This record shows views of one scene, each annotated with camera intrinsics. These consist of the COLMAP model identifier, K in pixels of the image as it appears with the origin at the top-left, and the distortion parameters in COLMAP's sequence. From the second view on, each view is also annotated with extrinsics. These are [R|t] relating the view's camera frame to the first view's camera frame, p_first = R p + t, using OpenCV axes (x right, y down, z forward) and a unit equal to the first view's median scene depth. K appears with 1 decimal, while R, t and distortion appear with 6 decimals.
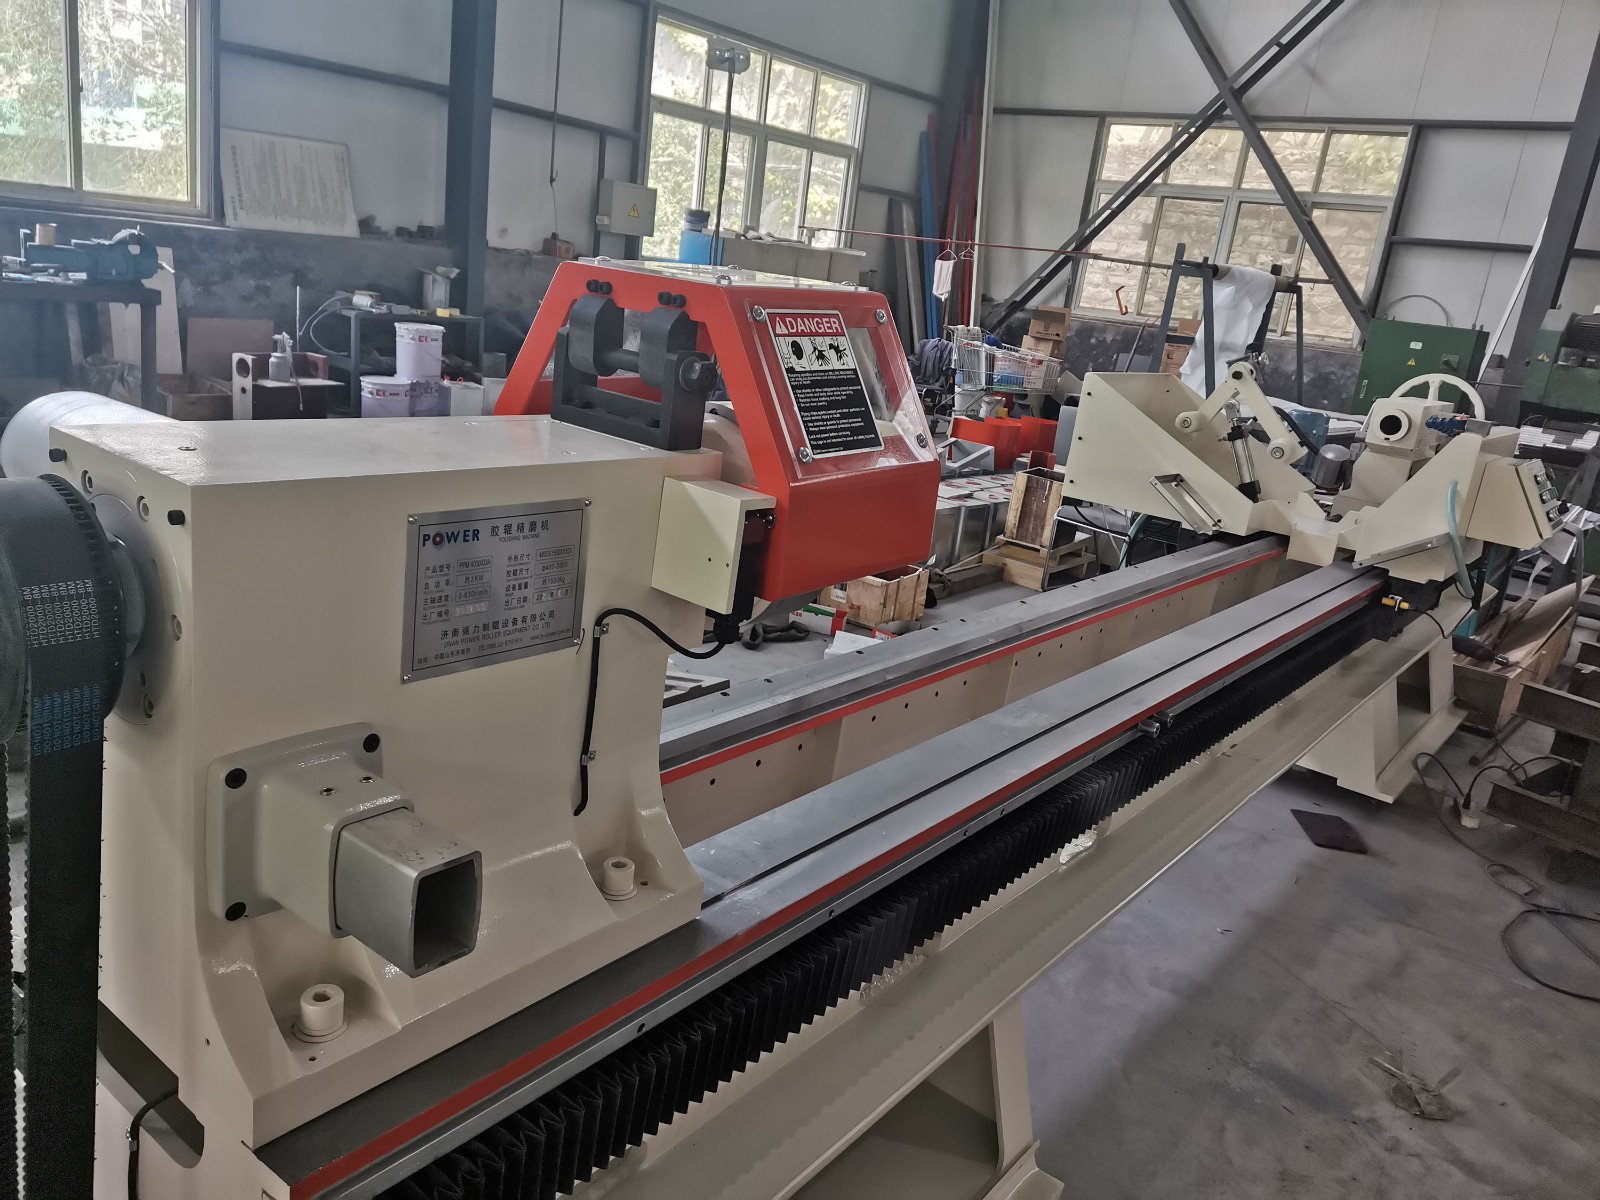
lens RADIAL K [[1194.2, 0, 804.1], [0, 1194.2, 596.1], [0, 0, 1]] dist [0.098308, -0.107681]
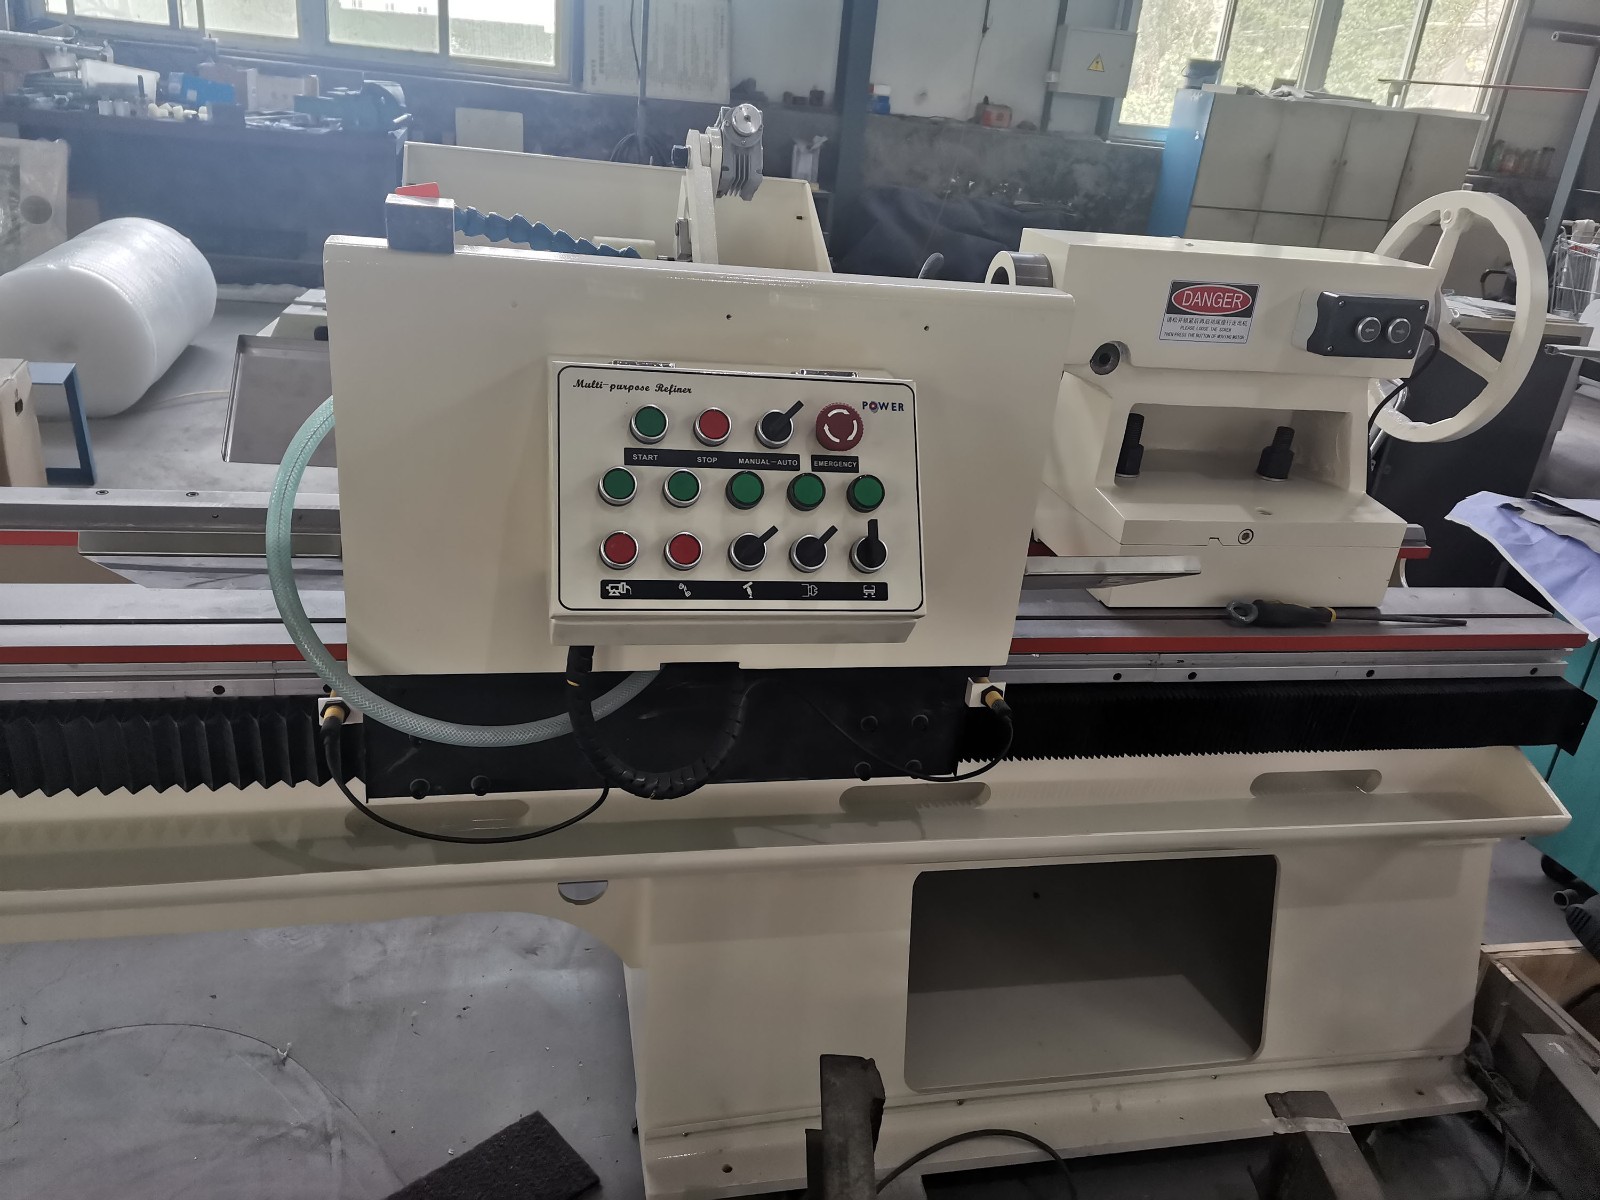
lens RADIAL K [[1194.2, 0, 804.1], [0, 1194.2, 596.1], [0, 0, 1]] dist [0.098308, -0.107681]
pose [[0.770223, 0.203556, -0.604419, 0.429330], [-0.172585, 0.978863, 0.109734, -0.049203], [0.613980, 0.019794, 0.789073, 0.416215]]
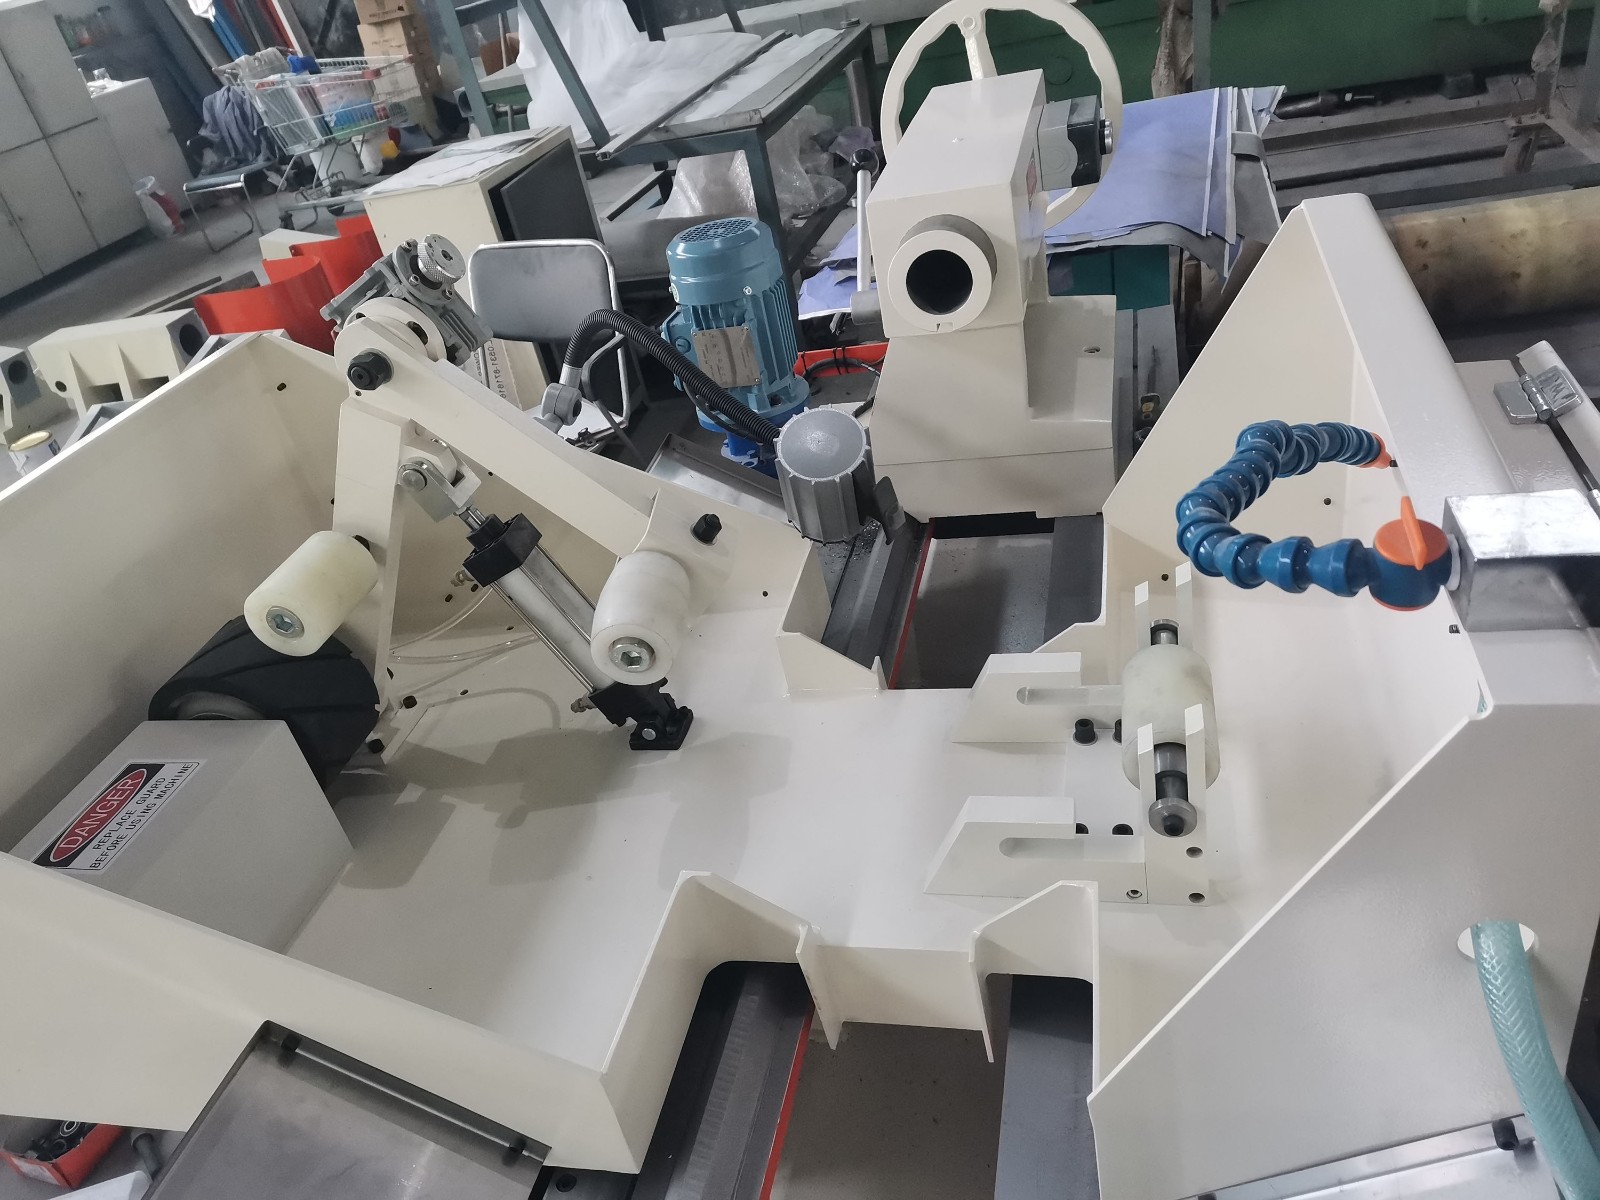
lens RADIAL K [[1184.4, 0, 797.9], [0, 1184.4, 572.5], [0, 0, 1]] dist [0.027151, 0.000981]
pose [[0.859062, -0.472302, 0.197343, 0.227538], [0.402996, 0.861761, 0.308160, -0.114803], [-0.315607, -0.185199, 0.930641, 0.457350]]
